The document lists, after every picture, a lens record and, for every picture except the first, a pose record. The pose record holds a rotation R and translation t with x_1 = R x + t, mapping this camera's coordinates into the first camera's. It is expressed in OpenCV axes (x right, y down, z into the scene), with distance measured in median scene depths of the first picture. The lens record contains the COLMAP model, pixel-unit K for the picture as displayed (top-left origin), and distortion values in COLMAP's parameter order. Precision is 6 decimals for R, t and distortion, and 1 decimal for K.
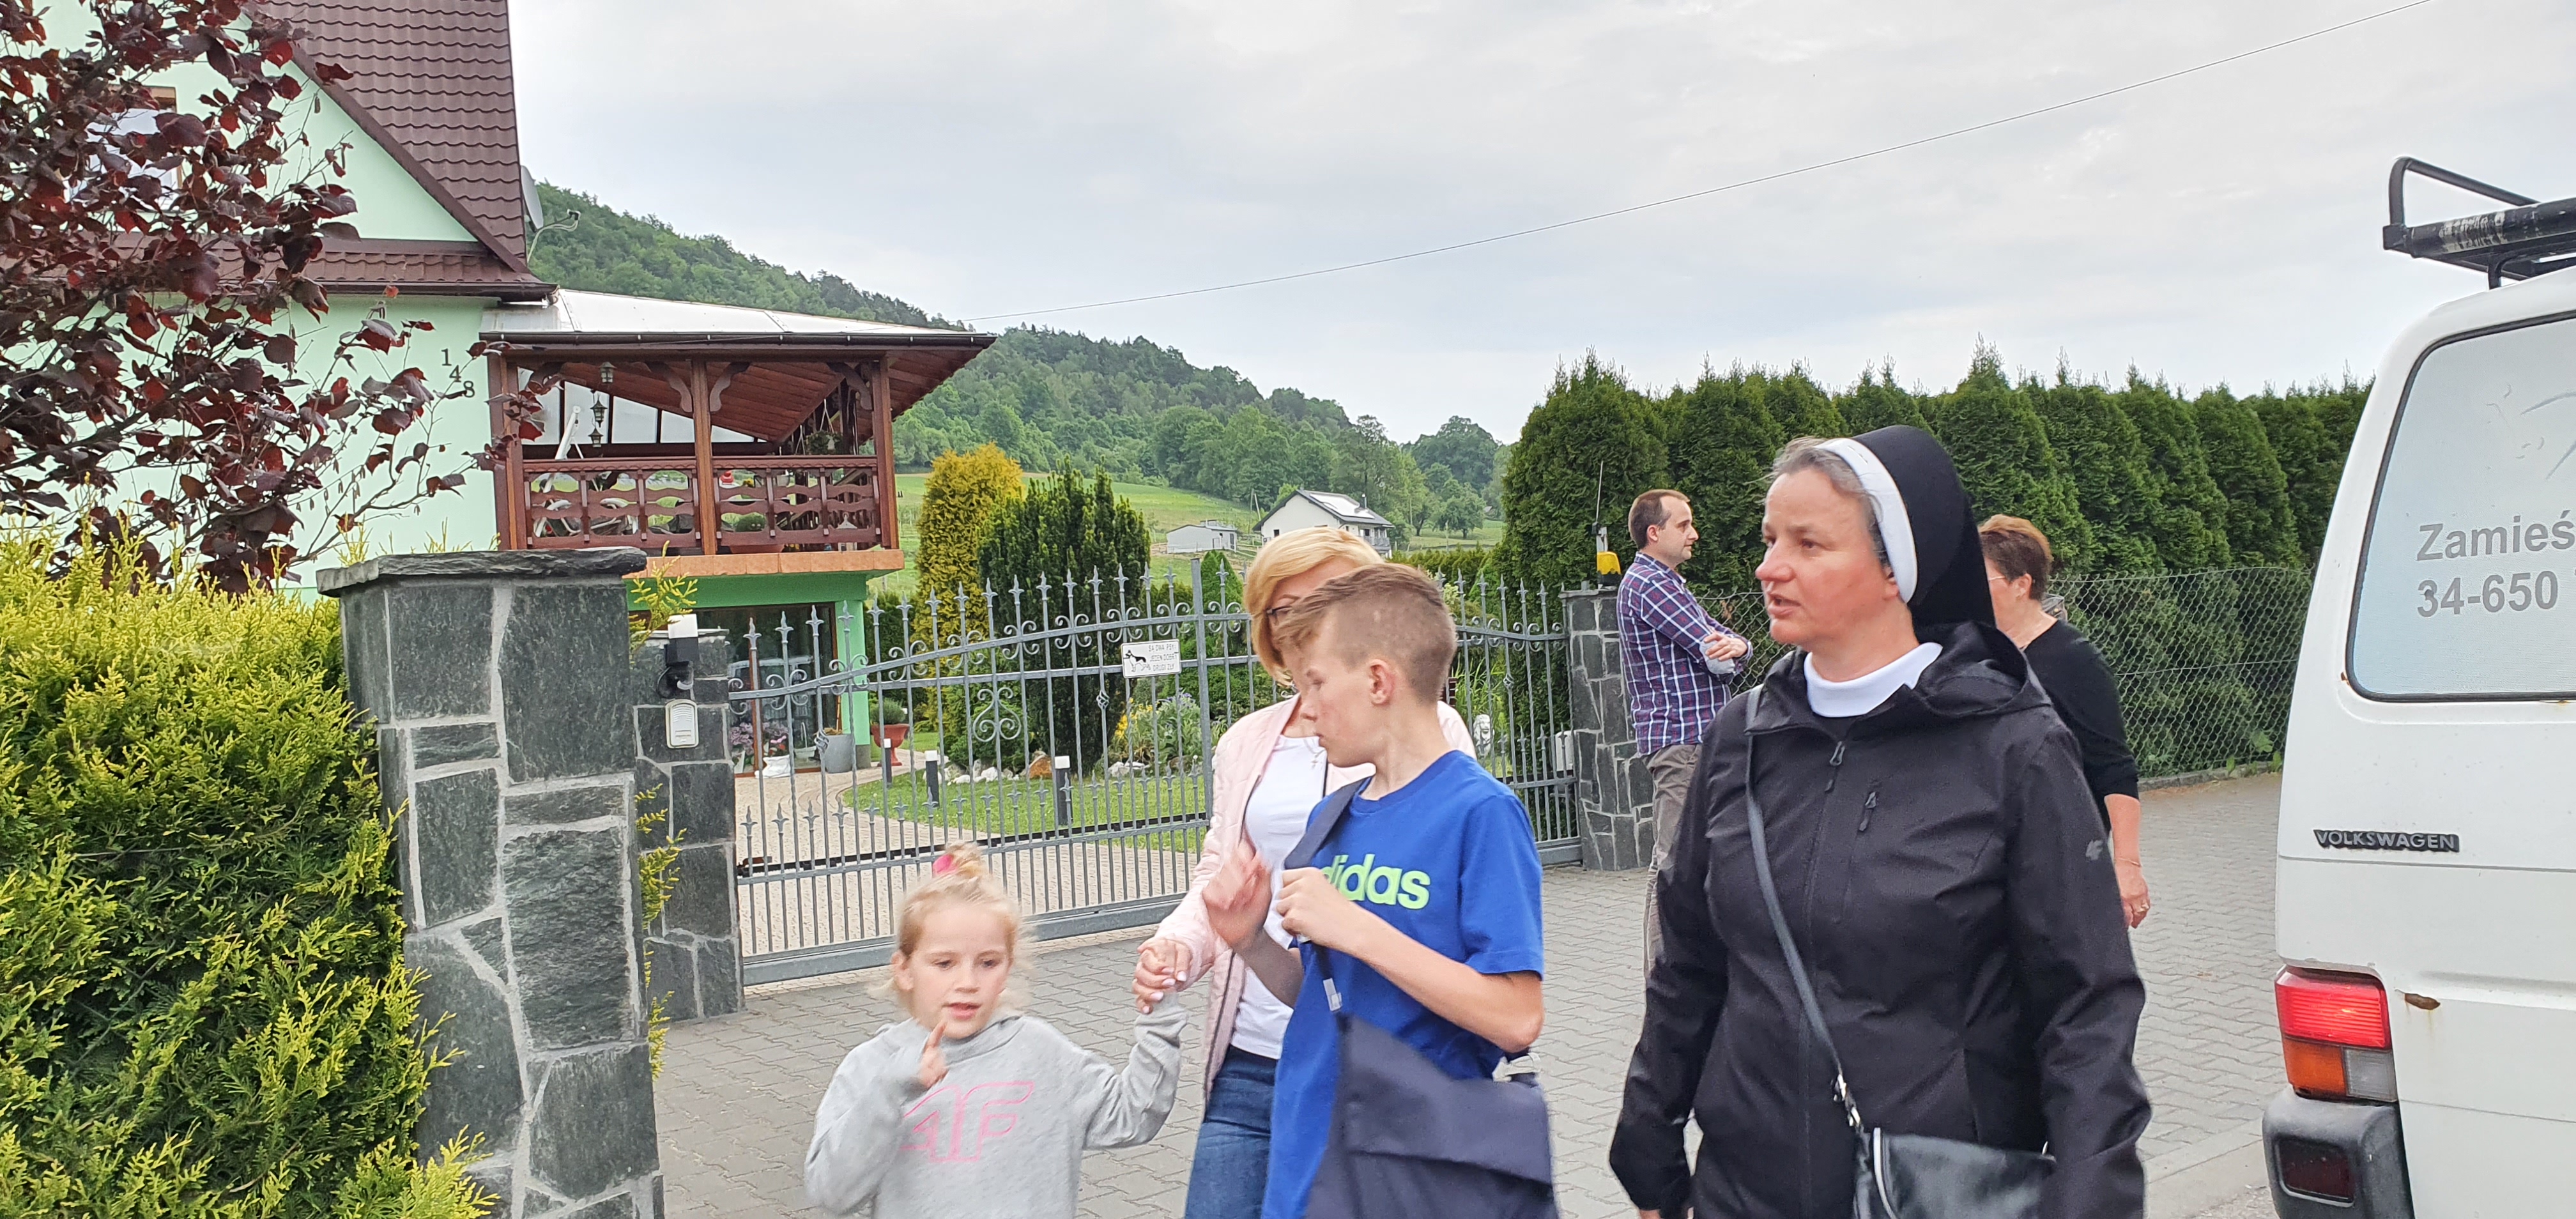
lens RADIAL K [[2117.7, 0, 1299.6], [0, 2117.7, 558.8], [0, 0, 1]] dist [0.007432, -0.006449]
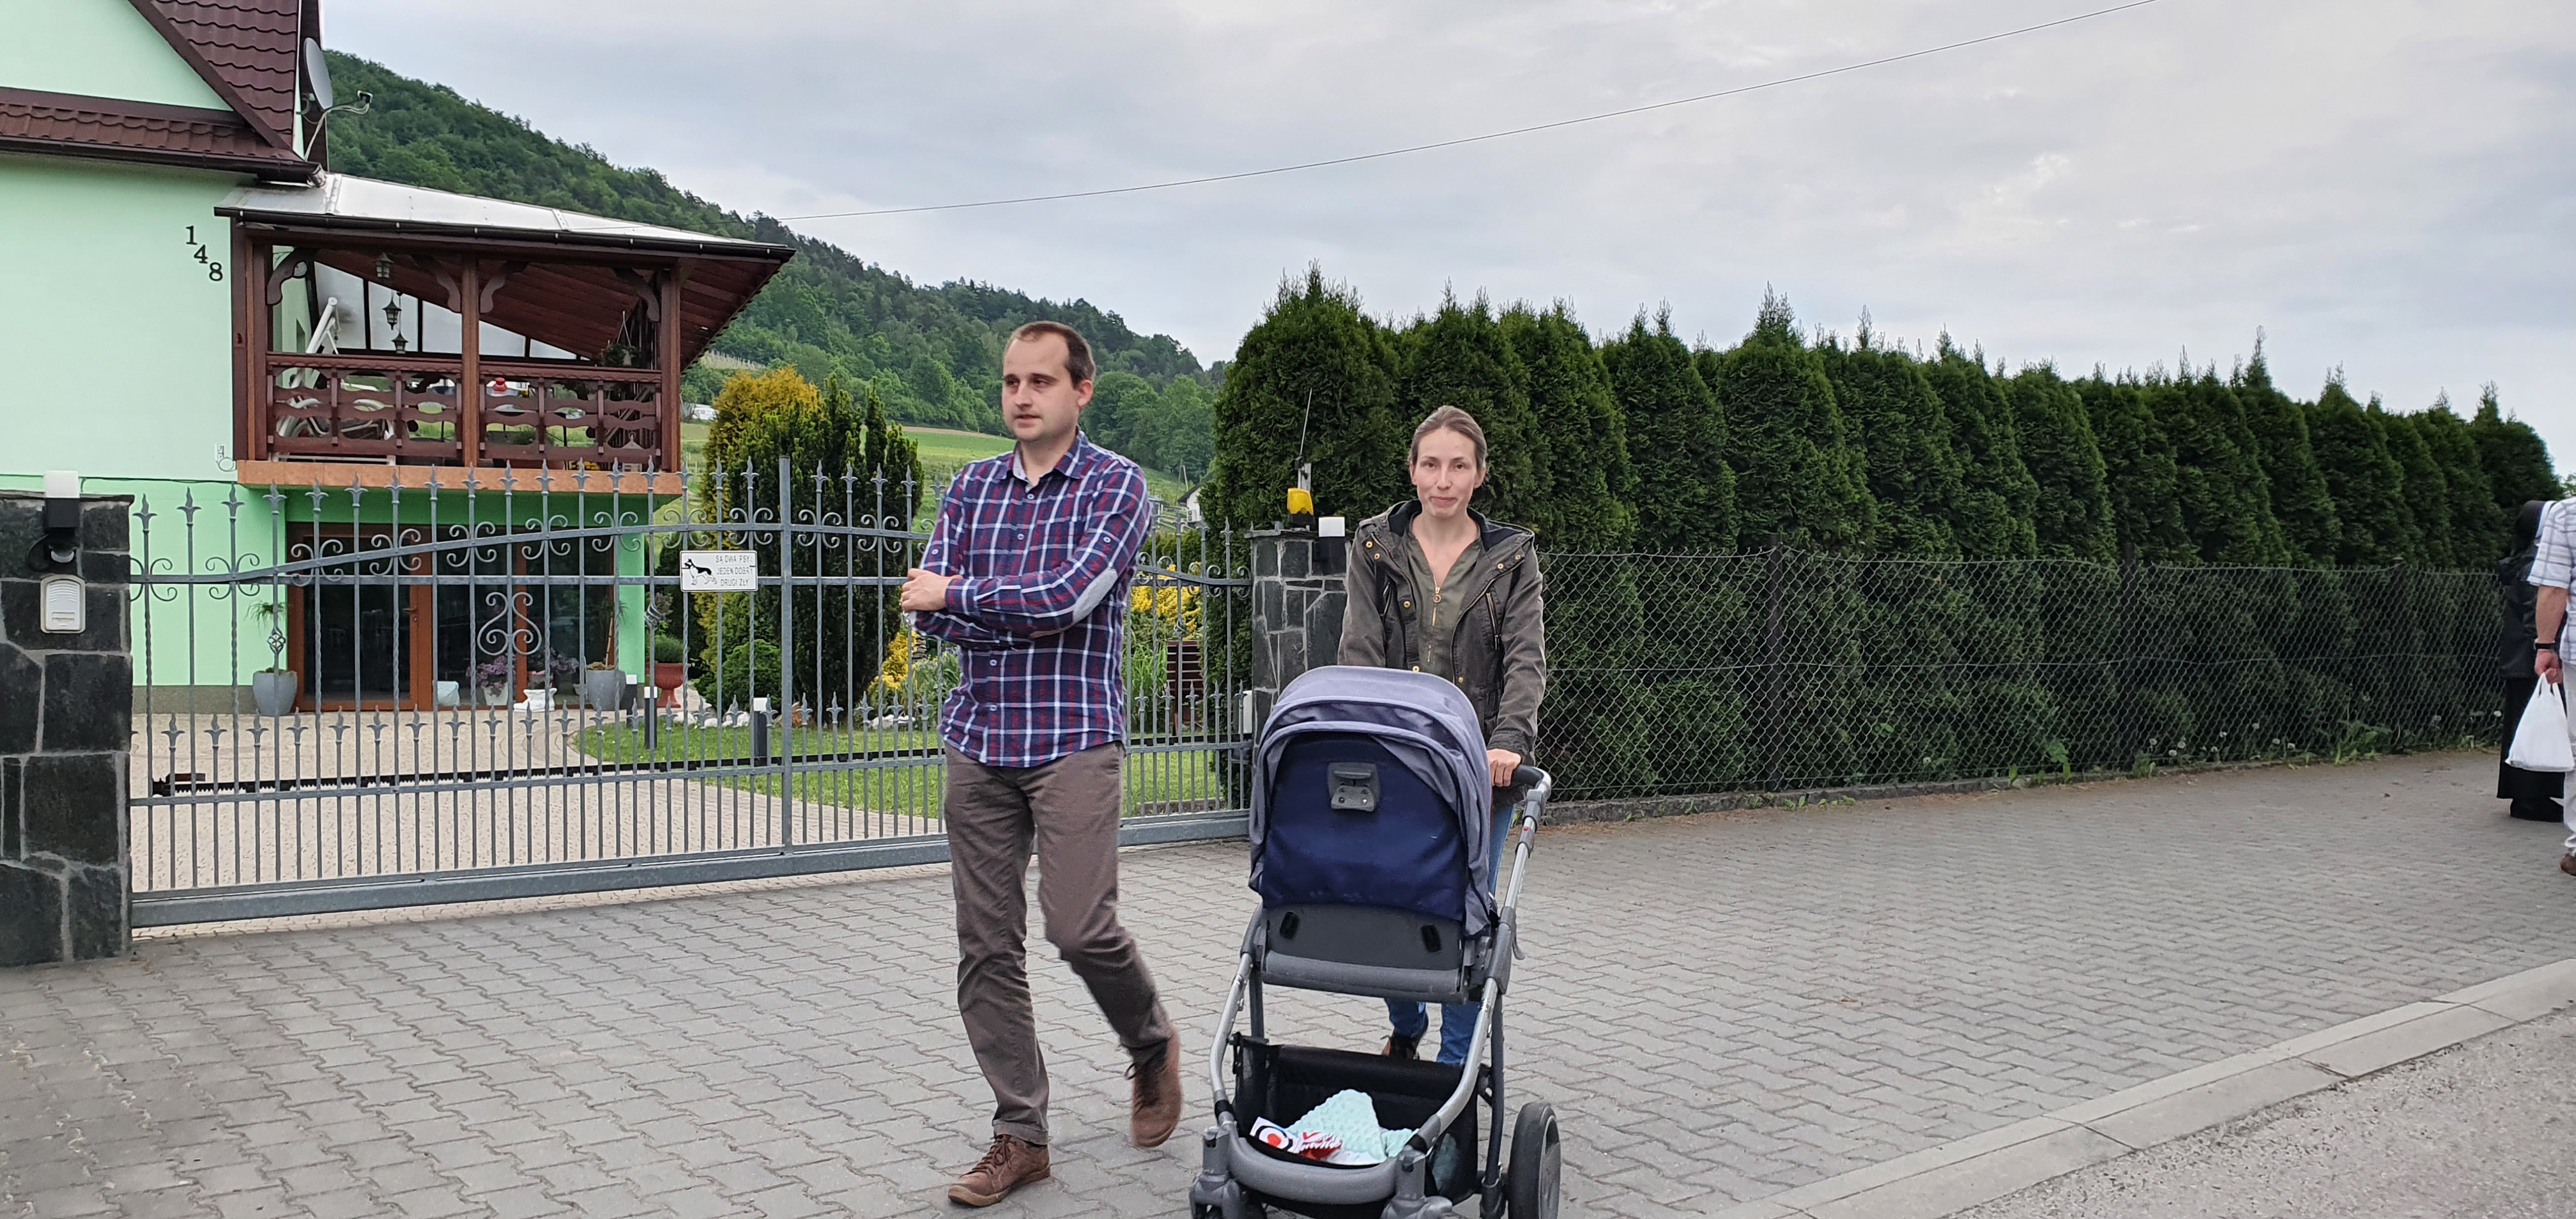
lens RADIAL K [[2117.7, 0, 1299.6], [0, 2117.7, 558.8], [0, 0, 1]] dist [0.007432, -0.006449]
pose [[0.997860, 0.058553, 0.029107, 0.095137], [-0.058843, 0.998224, 0.009237, 0.013926], [-0.028515, -0.010930, 0.999534, 0.093590]]
